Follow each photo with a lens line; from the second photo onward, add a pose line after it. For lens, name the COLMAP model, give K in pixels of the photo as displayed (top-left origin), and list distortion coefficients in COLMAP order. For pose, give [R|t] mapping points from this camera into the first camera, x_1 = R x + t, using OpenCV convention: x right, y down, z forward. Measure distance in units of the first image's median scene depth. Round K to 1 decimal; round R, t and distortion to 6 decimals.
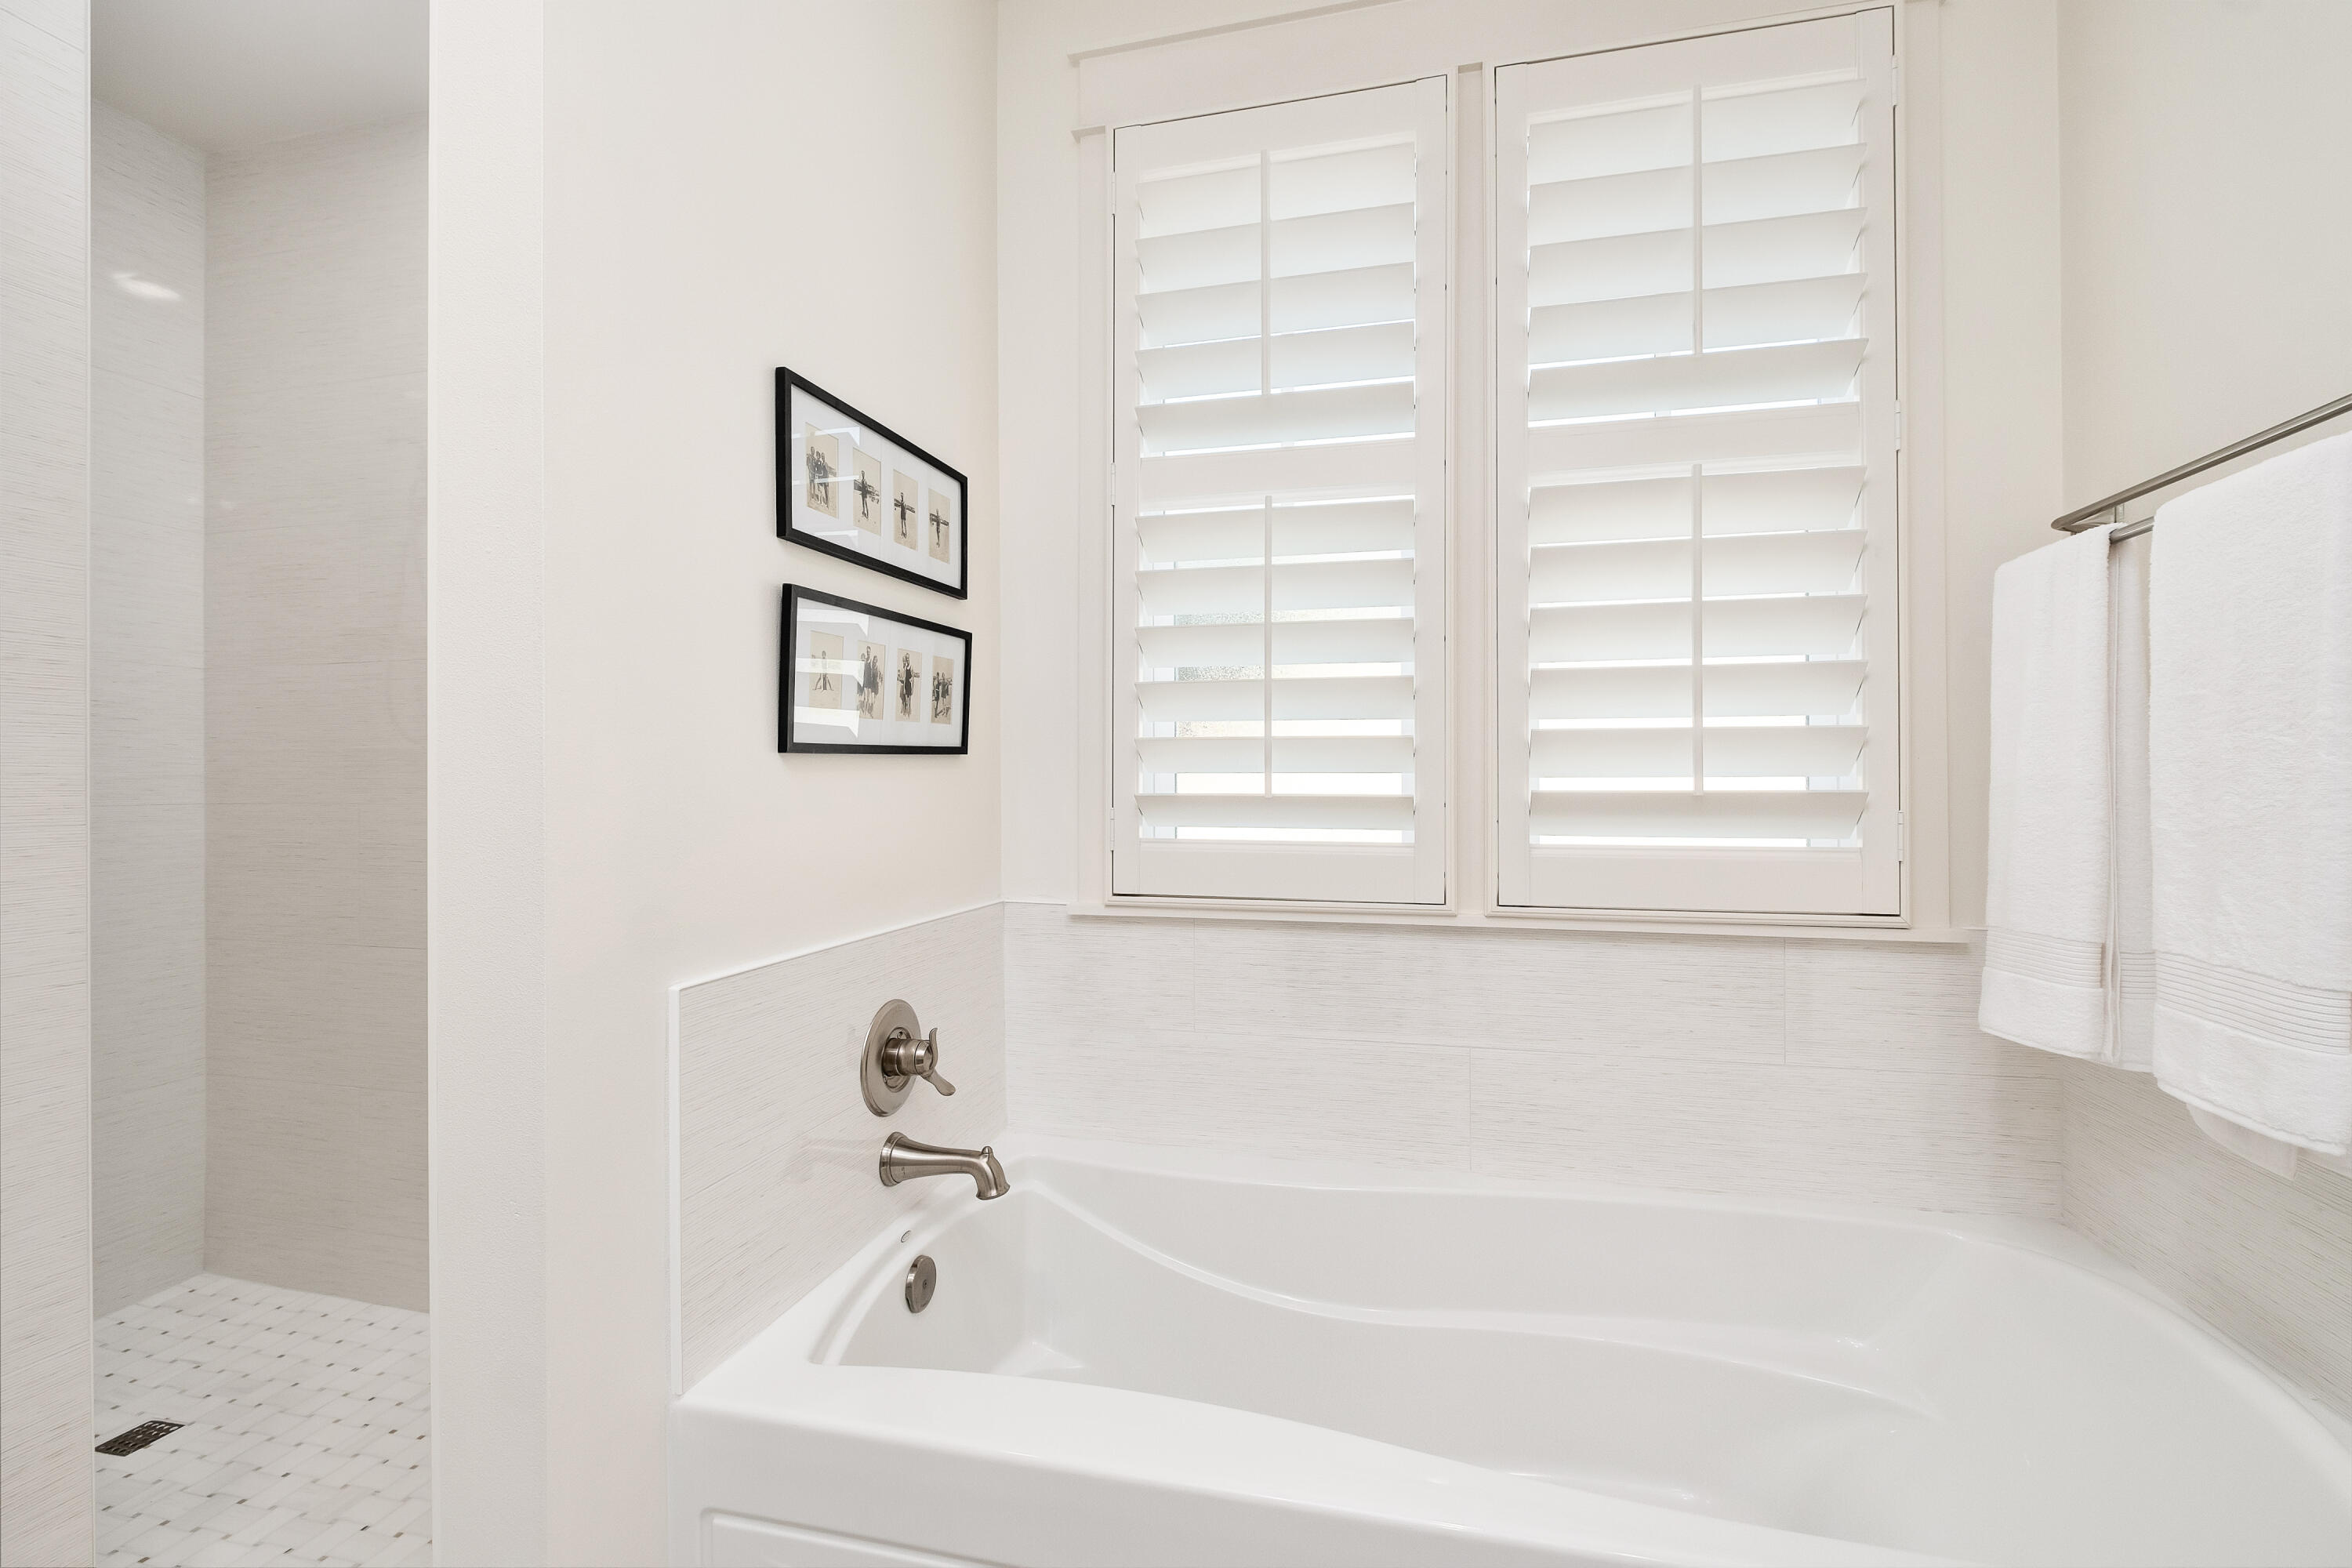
lens RADIAL K [[1013.7, 0, 1176.7], [0, 1013.7, 779.4], [0, 0, 1]] dist [-0.000751, -0.000052]
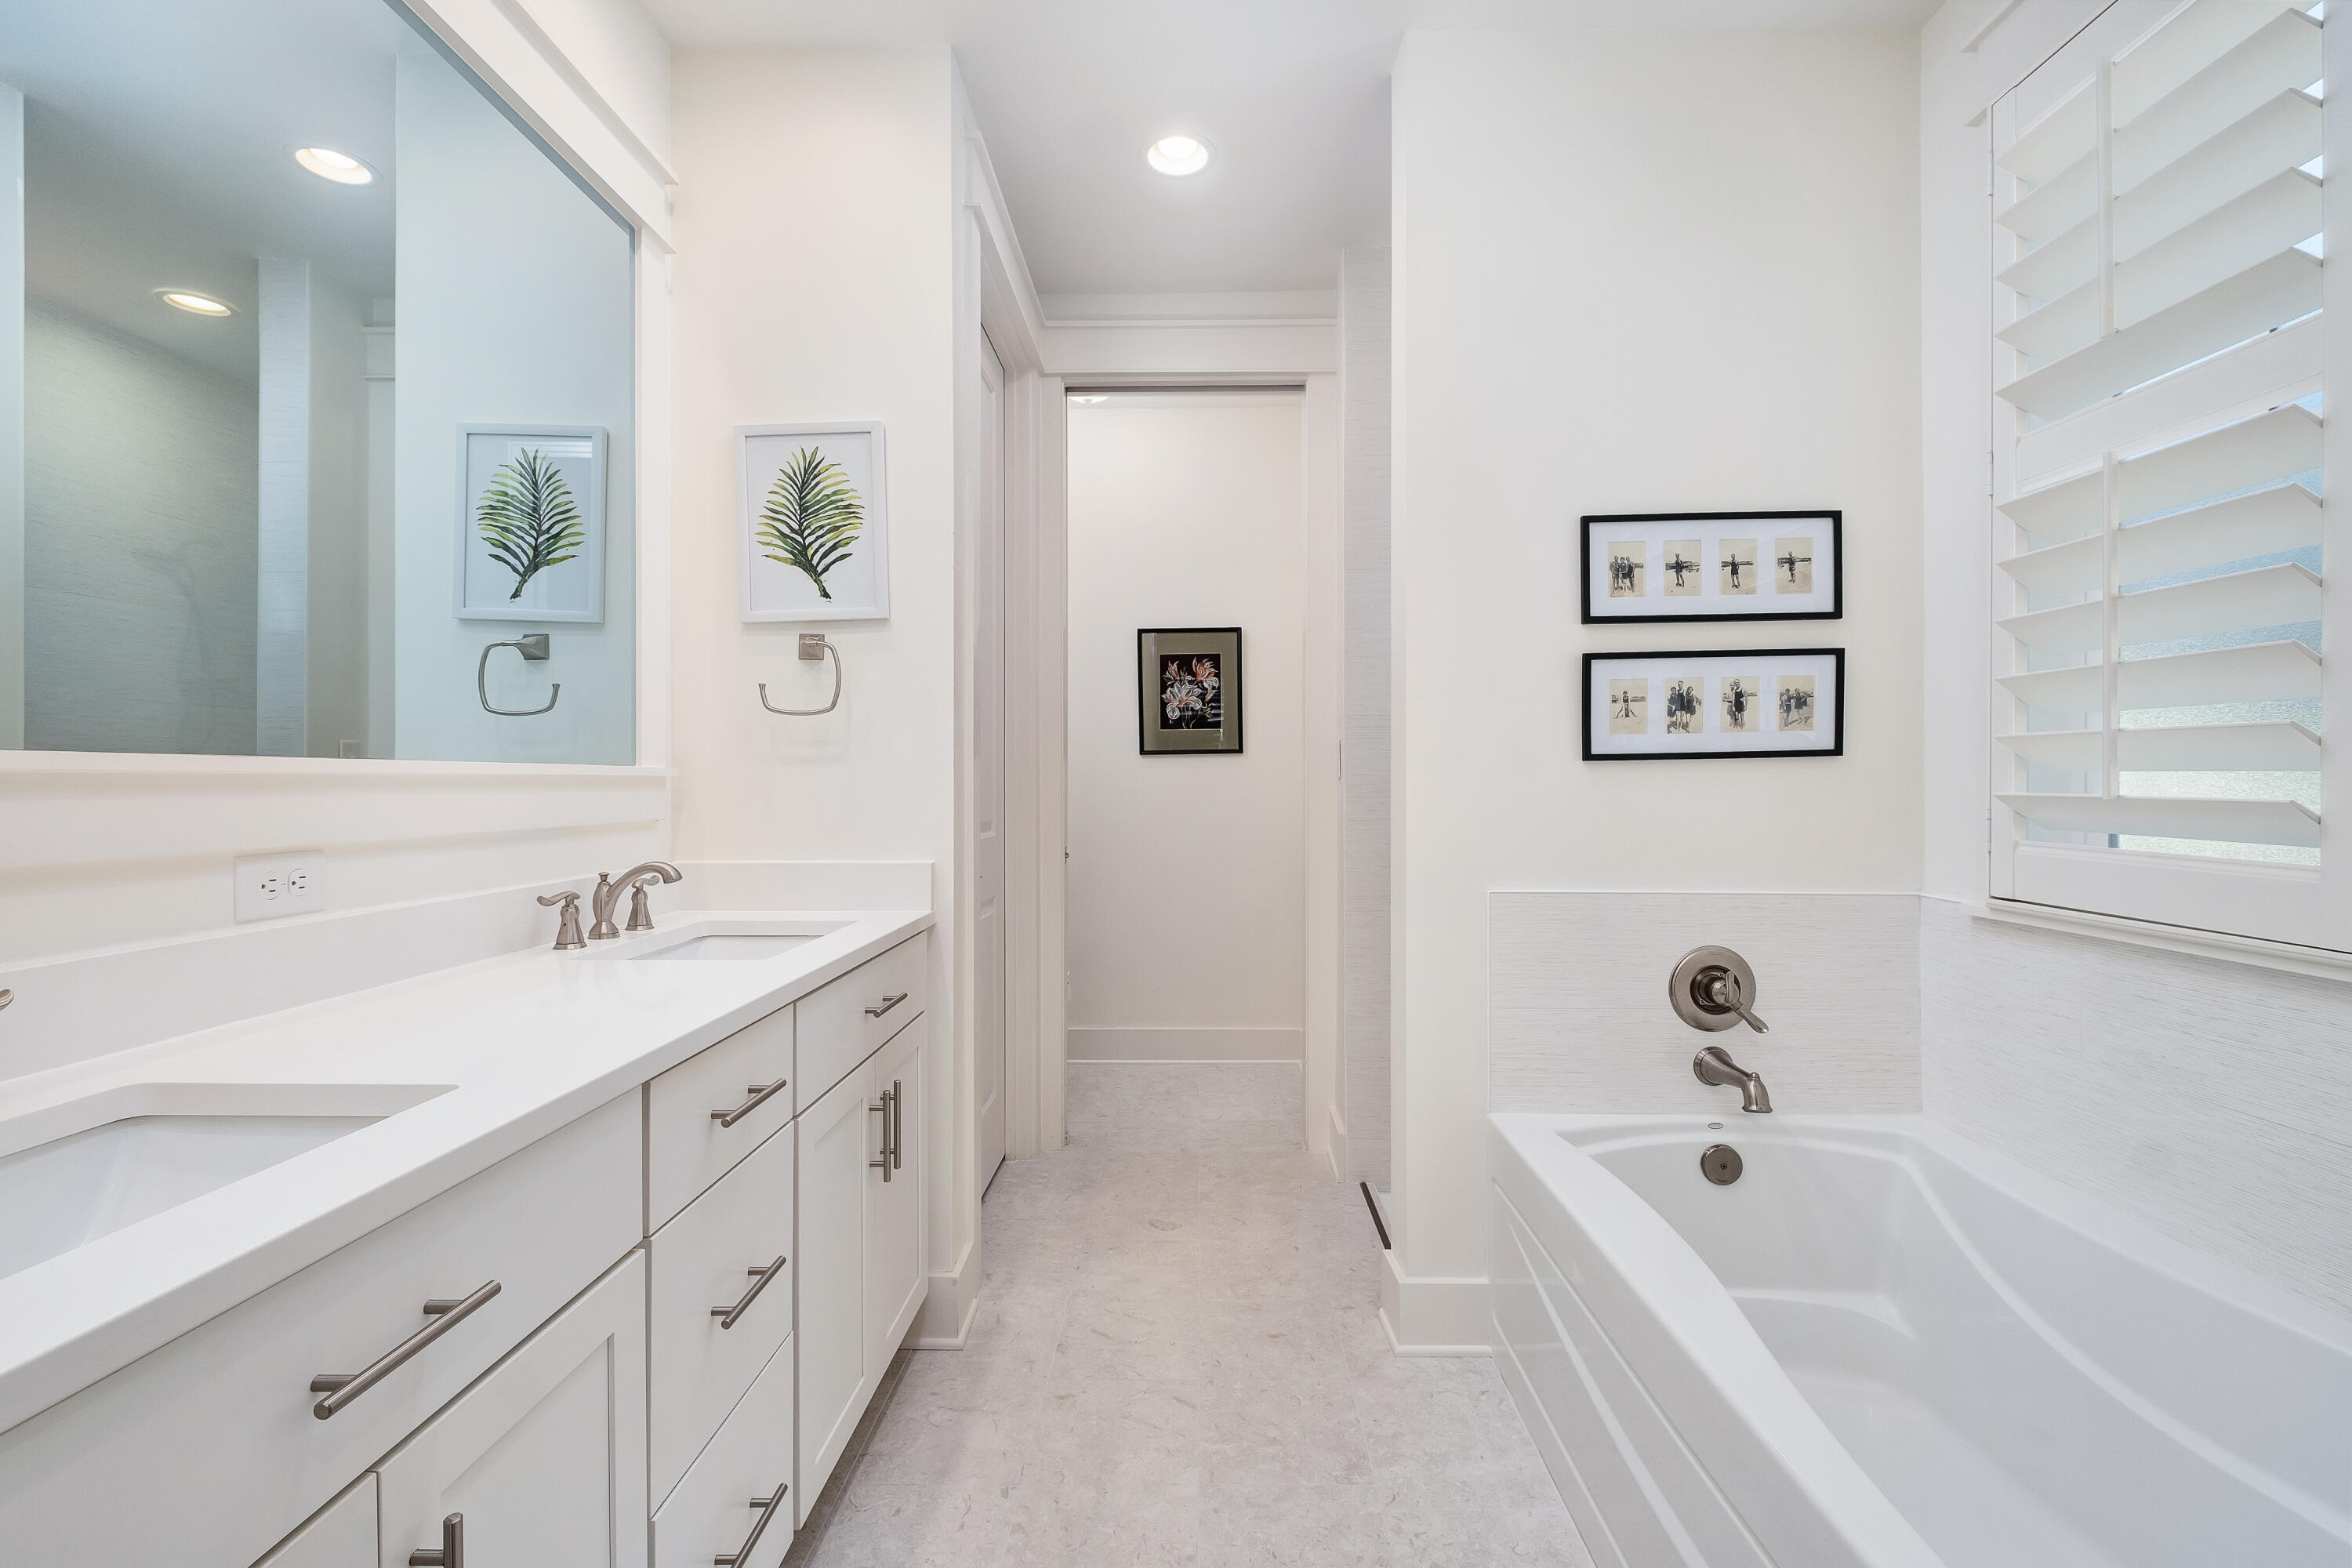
lens RADIAL K [[1031.6, 0, 1186.8], [0, 1031.6, 784.7], [0, 0, 1]] dist [-0.000366, 0.000076]
pose [[0.225616, 0.008132, -0.974182, 0.846389], [-0.002622, 0.999967, 0.007740, 0.000185], [0.974213, 0.000808, 0.225629, 0.033847]]
